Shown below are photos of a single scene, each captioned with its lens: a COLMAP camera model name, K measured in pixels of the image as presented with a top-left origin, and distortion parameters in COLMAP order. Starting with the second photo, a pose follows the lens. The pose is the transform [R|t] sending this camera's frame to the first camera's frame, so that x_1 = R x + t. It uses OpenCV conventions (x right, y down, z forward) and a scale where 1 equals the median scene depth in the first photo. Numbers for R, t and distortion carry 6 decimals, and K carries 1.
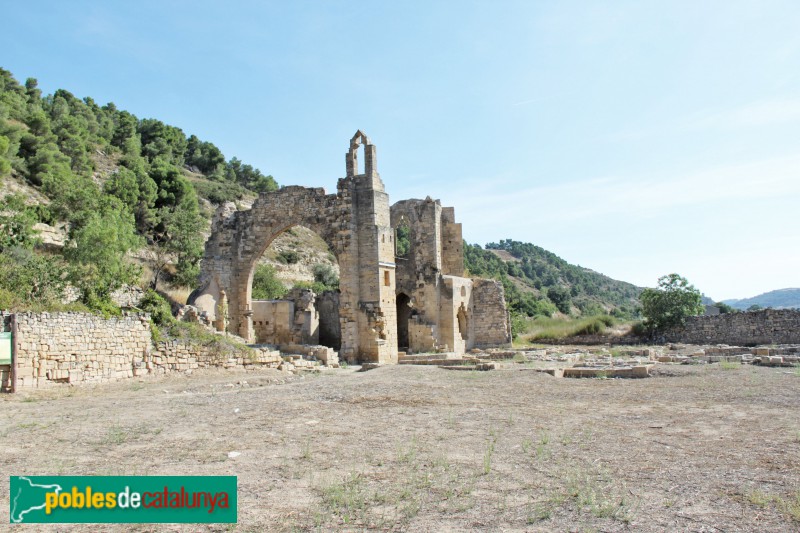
lens RADIAL K [[671.1, 0, 387.2], [0, 671.1, 267.6], [0, 0, 1]] dist [-0.171936, 0.152338]
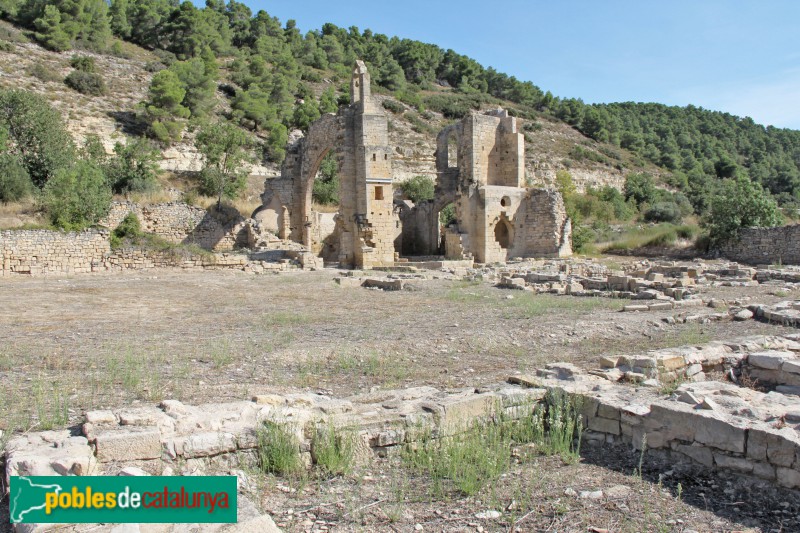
lens RADIAL K [[671.1, 0, 380.5], [0, 671.1, 250.8], [0, 0, 1]] dist [-0.171936, 0.152338]
pose [[0.866803, 0.018229, -0.498317, 0.551687], [0.041900, 0.993135, 0.109215, -0.009975], [0.496887, -0.115548, 0.860088, 0.027086]]
